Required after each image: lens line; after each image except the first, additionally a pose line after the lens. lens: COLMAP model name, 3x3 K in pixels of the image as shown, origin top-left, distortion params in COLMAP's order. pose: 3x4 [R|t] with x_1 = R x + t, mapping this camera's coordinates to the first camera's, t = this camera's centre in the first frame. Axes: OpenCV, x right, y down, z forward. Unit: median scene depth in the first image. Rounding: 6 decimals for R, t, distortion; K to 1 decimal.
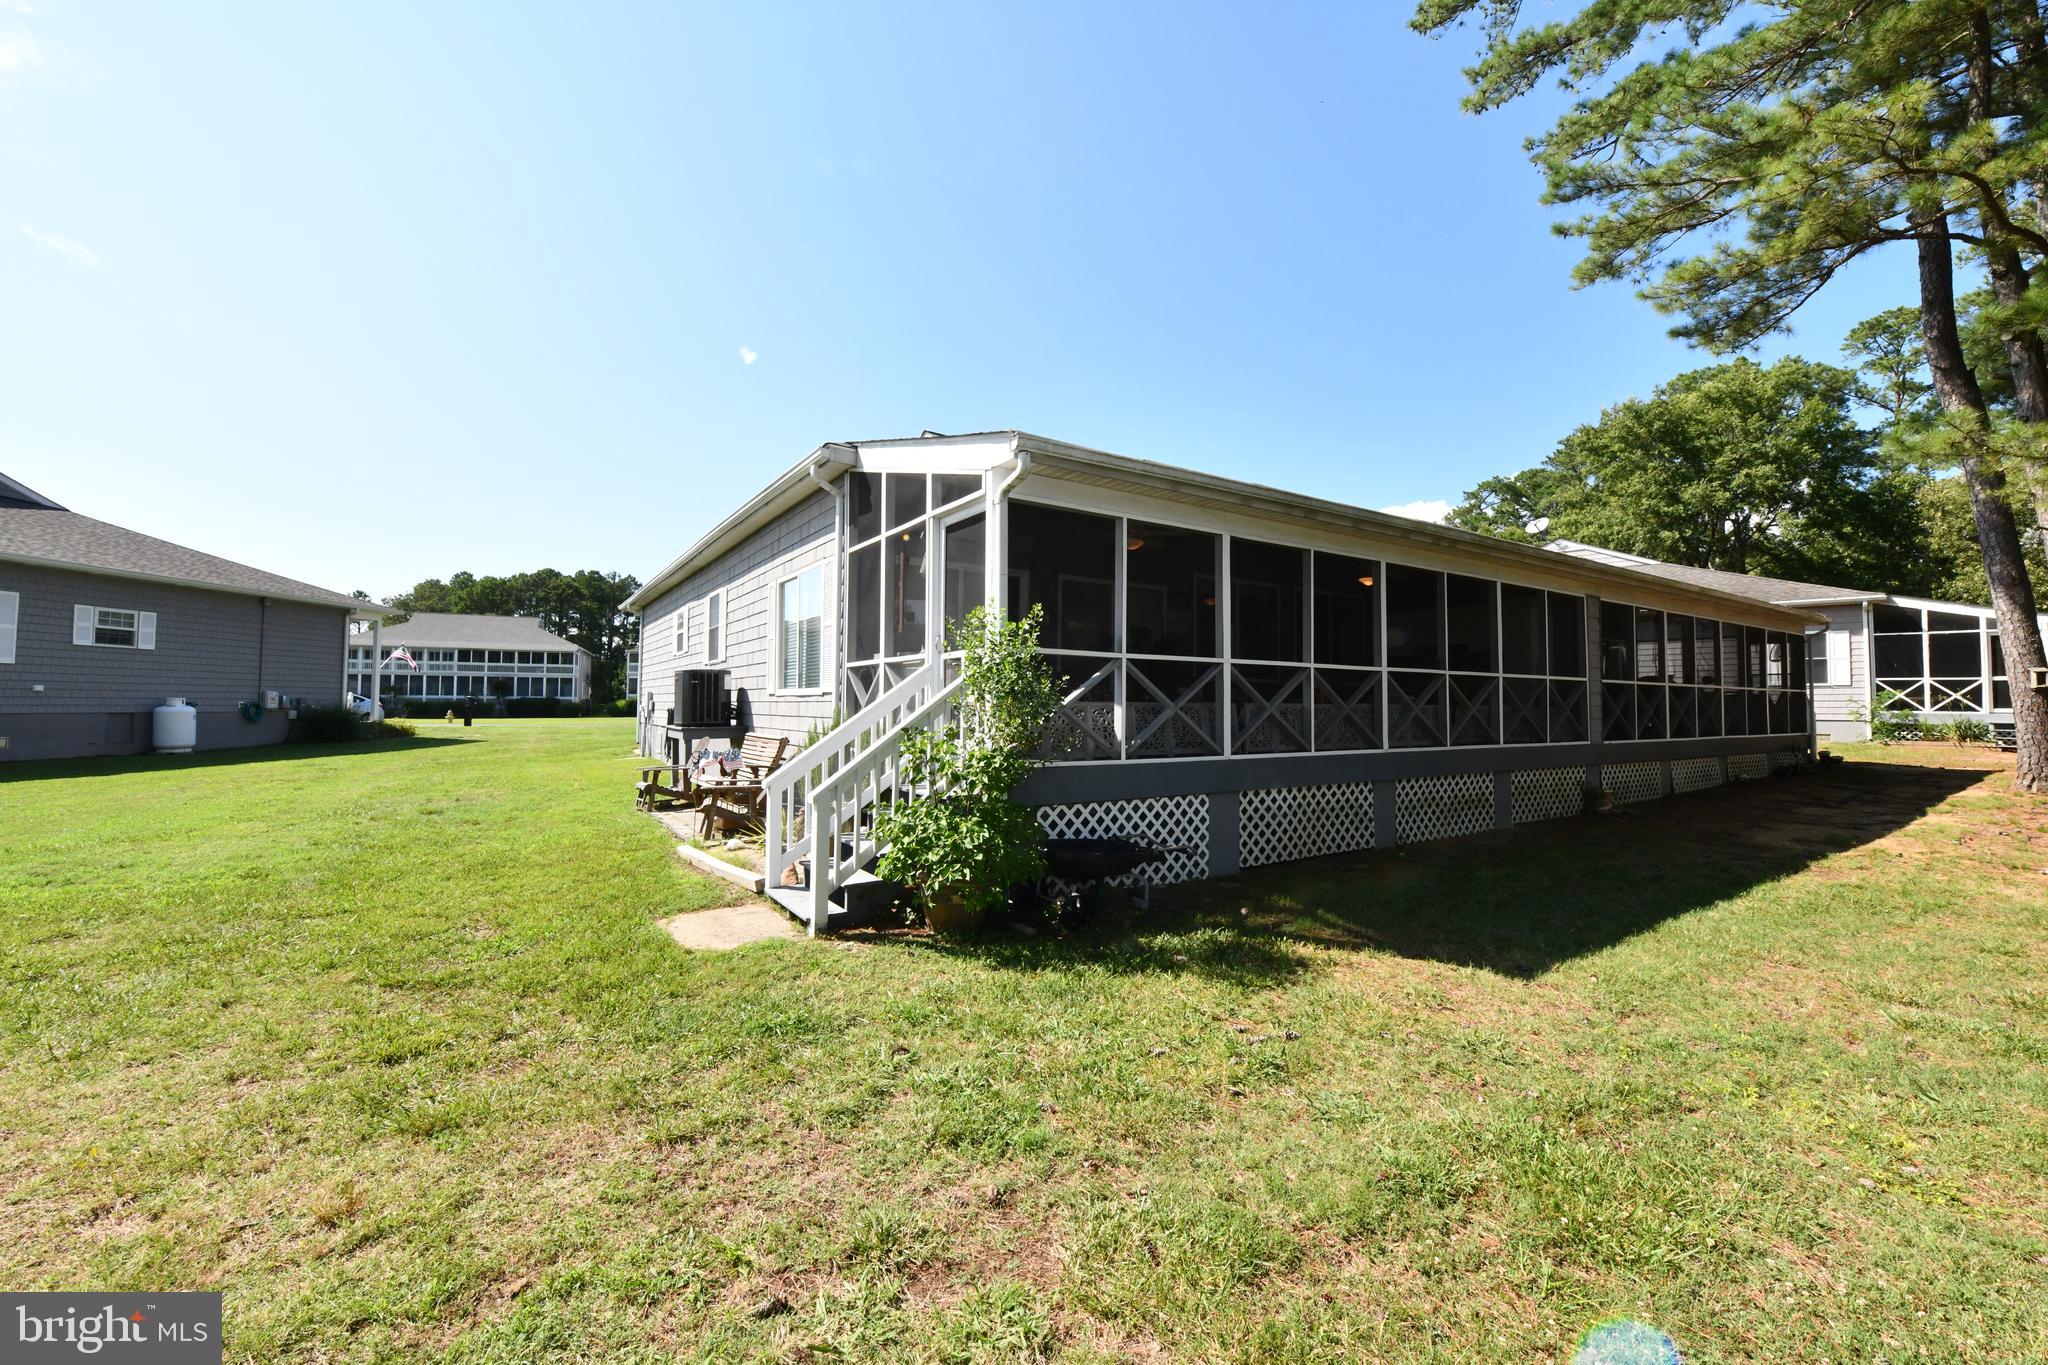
lens RADIAL K [[813.1, 0, 1023.8], [0, 813.1, 672.8], [0, 0, 1]] dist [-0.002239, -0.000013]
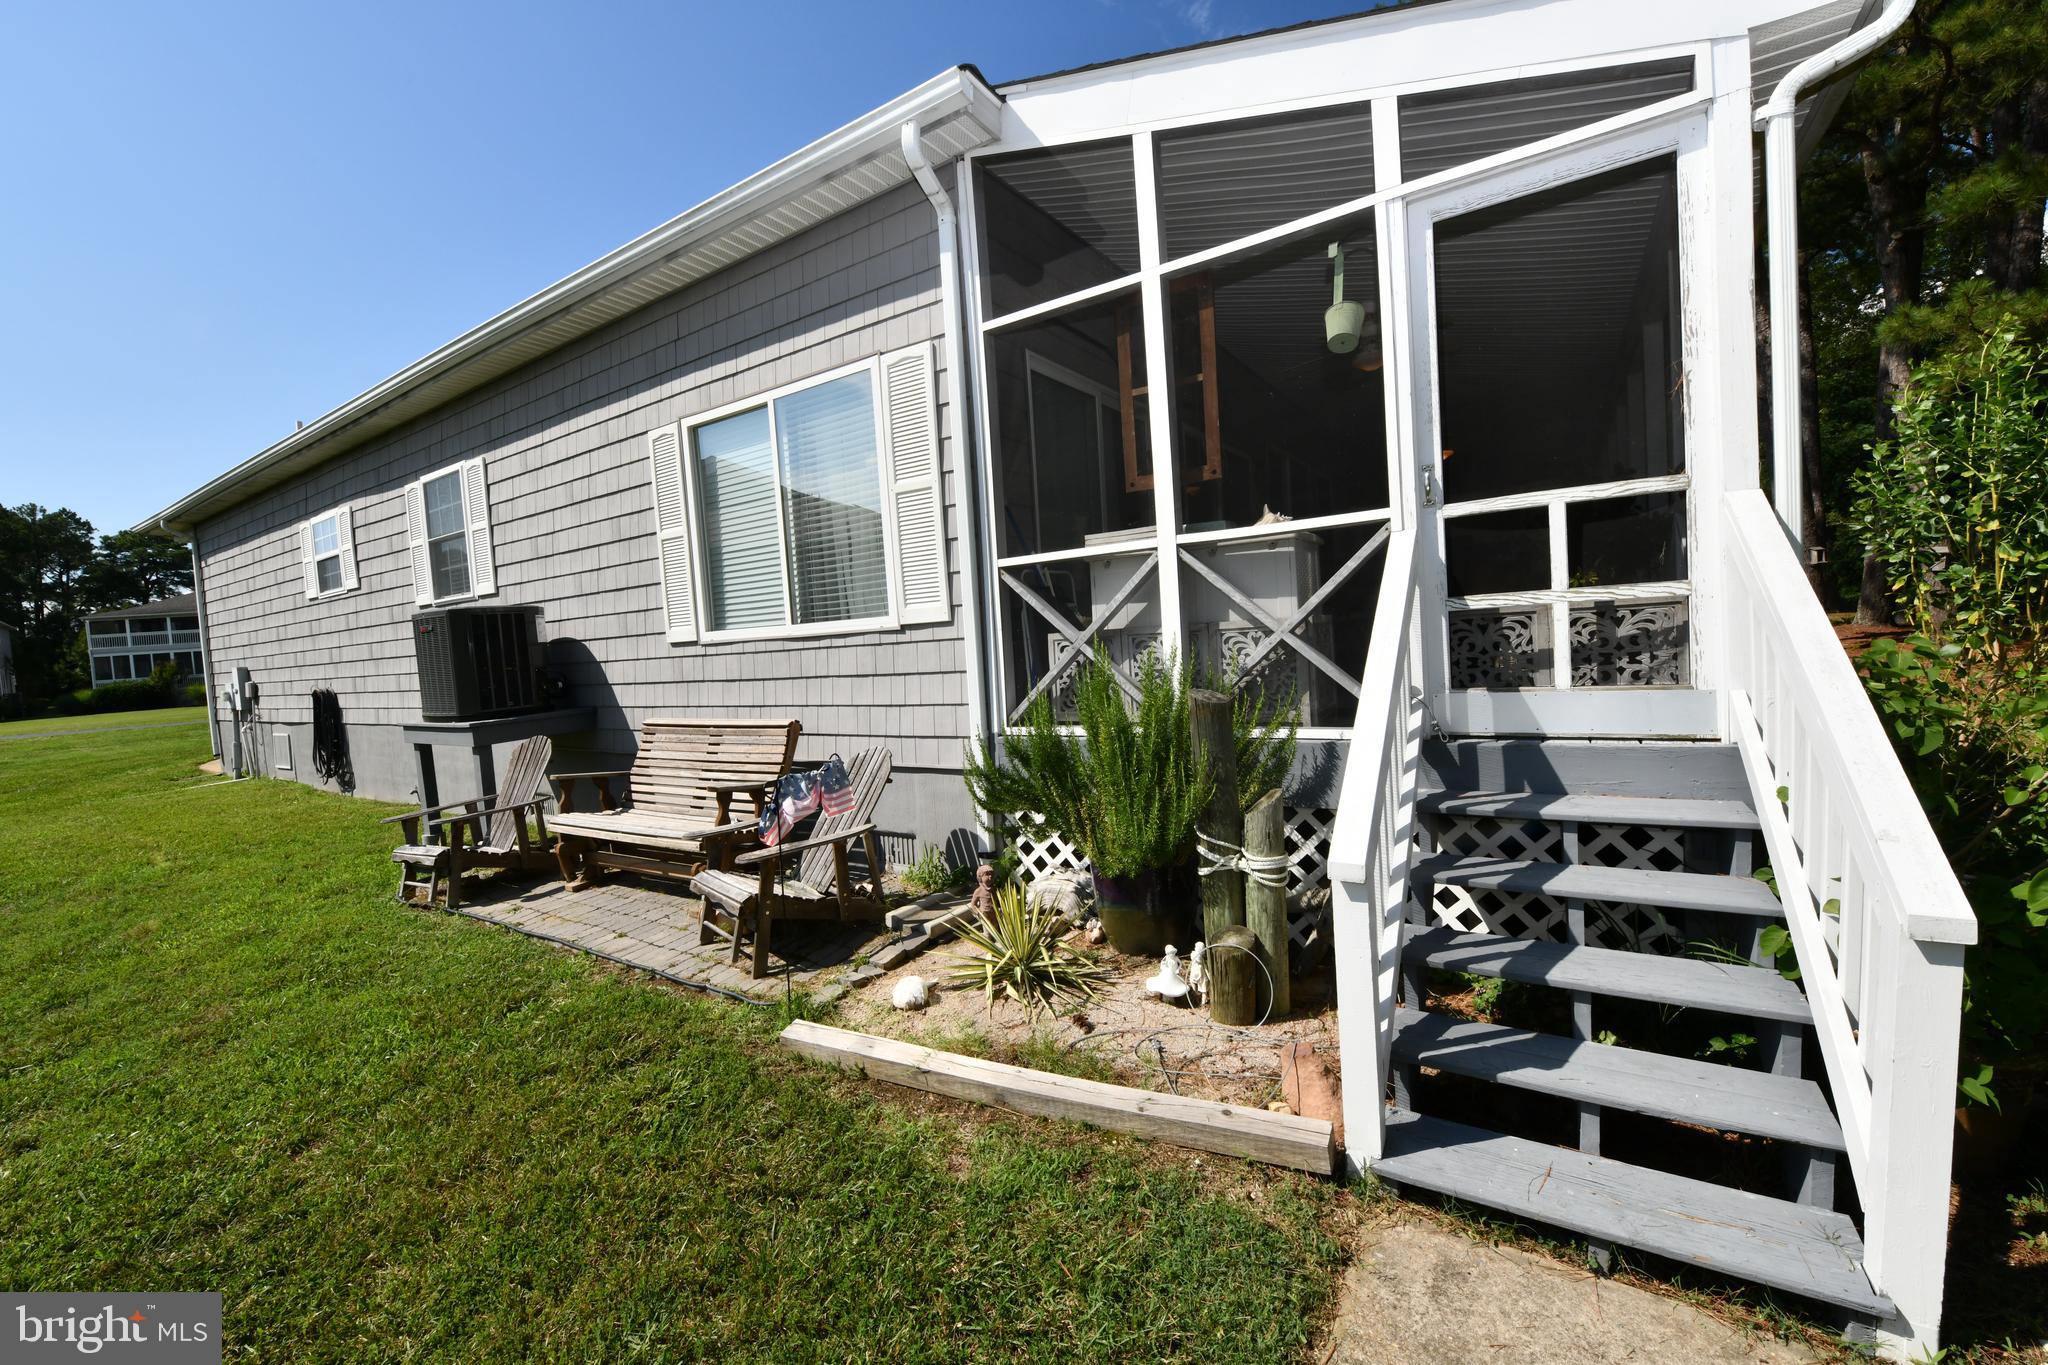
lens RADIAL K [[813.1, 0, 1026.6], [0, 813.1, 677.7], [0, 0, 1]] dist [-0.002239, -0.000013]
pose [[0.912828, -0.085652, 0.399260, -0.319444], [0.052660, 0.994282, 0.092903, 0.011476], [-0.404935, -0.063779, 0.912118, 0.424865]]
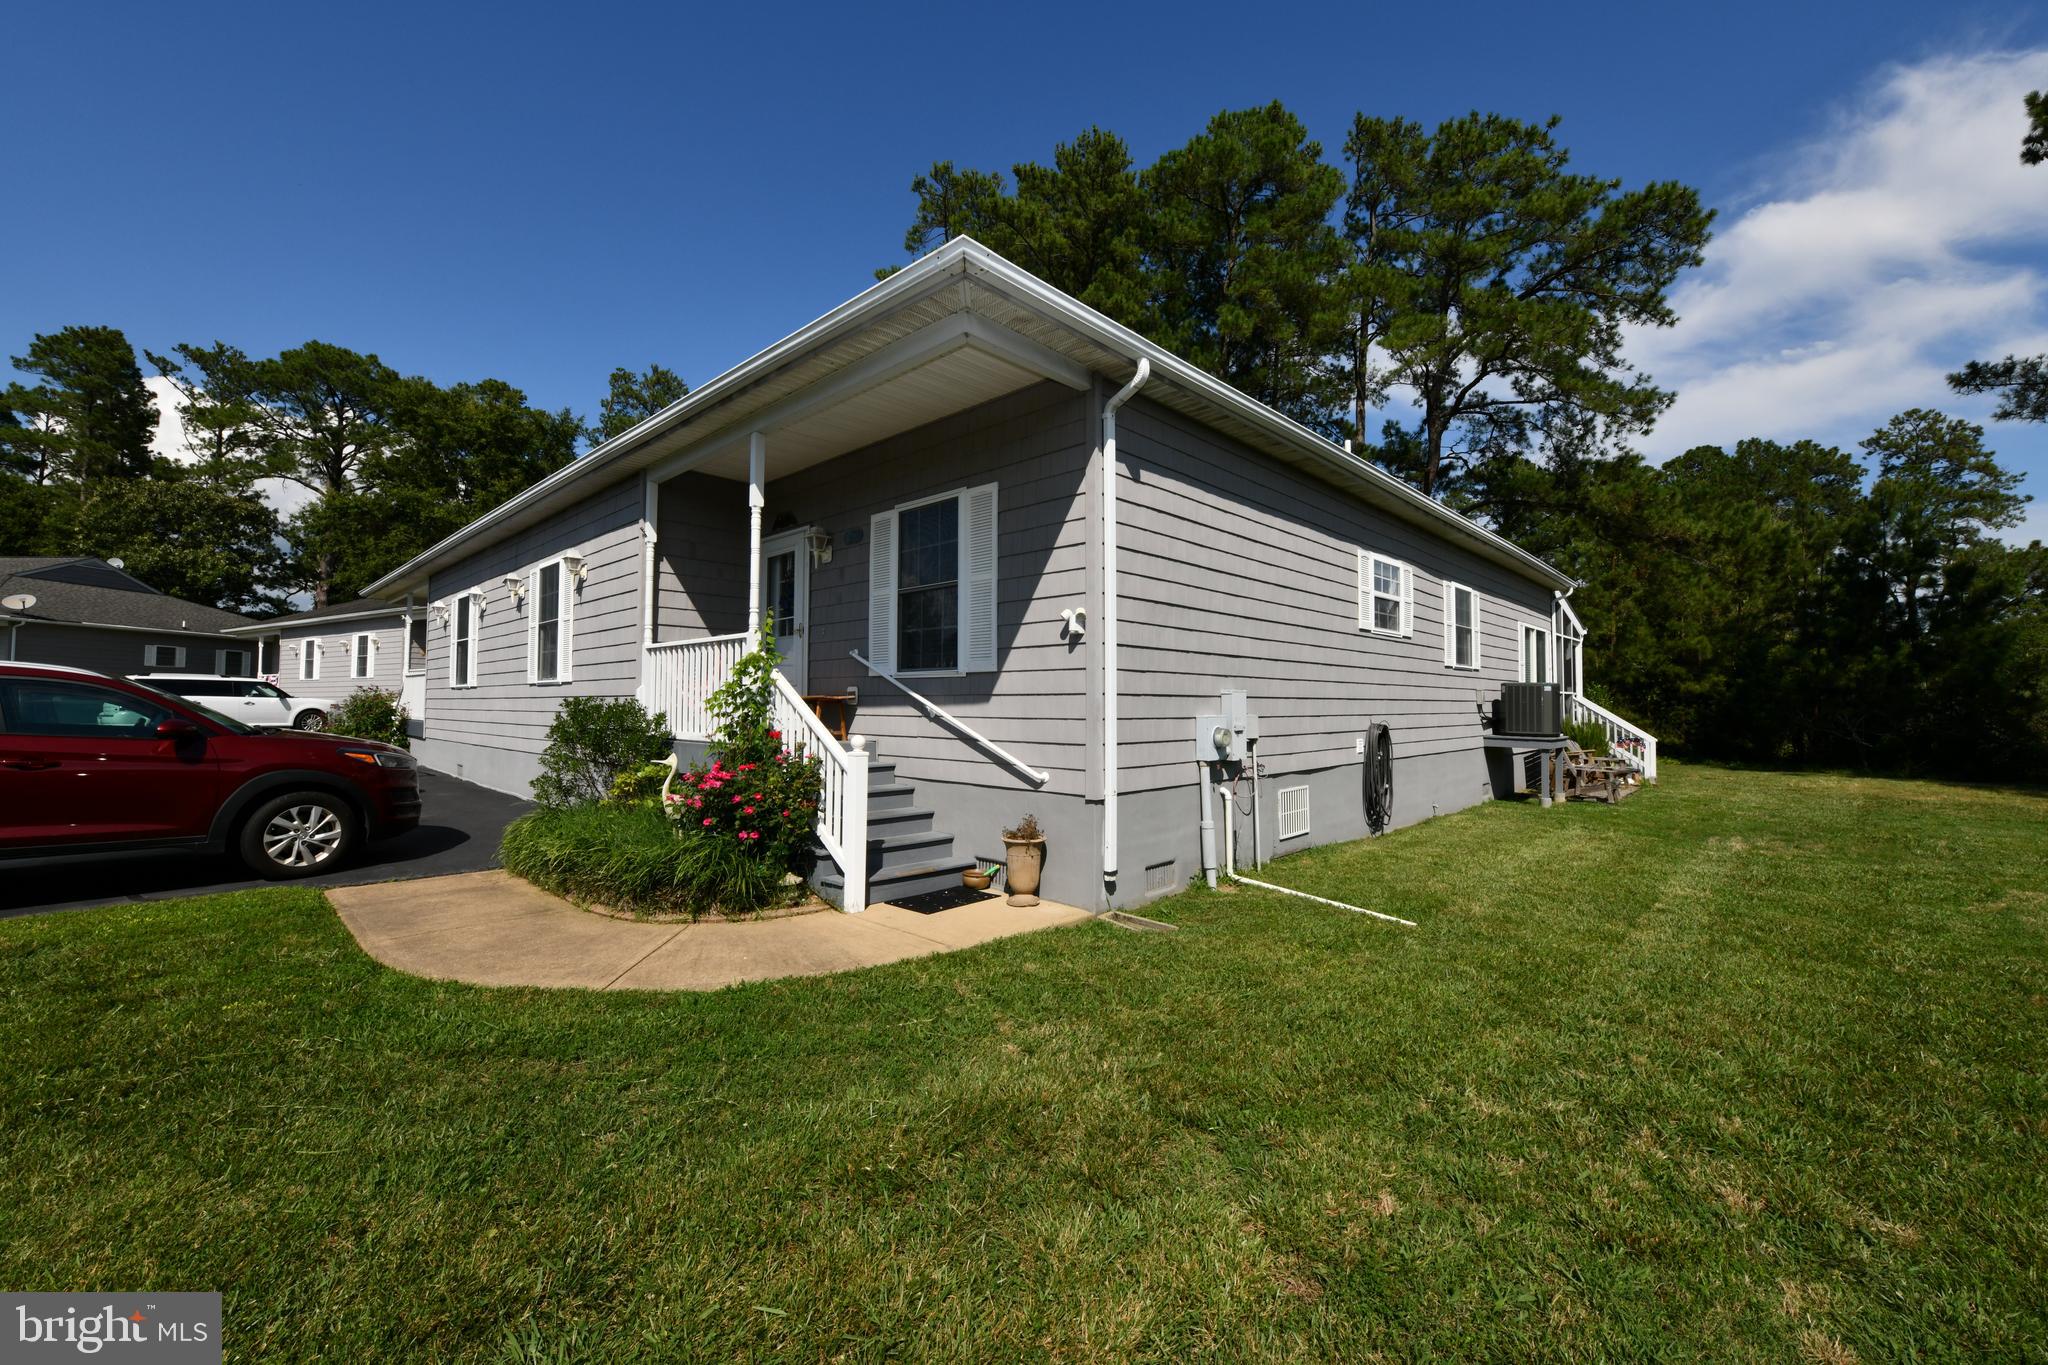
lens RADIAL K [[813.1, 0, 1019.1], [0, 813.1, 680.8], [0, 0, 1]] dist [-0.002239, -0.000013]
pose [[-0.228924, 0.022064, 0.973194, -1.394319], [-0.042194, 0.998579, -0.032564, 0.062216], [-0.972529, -0.048517, -0.227667, 2.073779]]
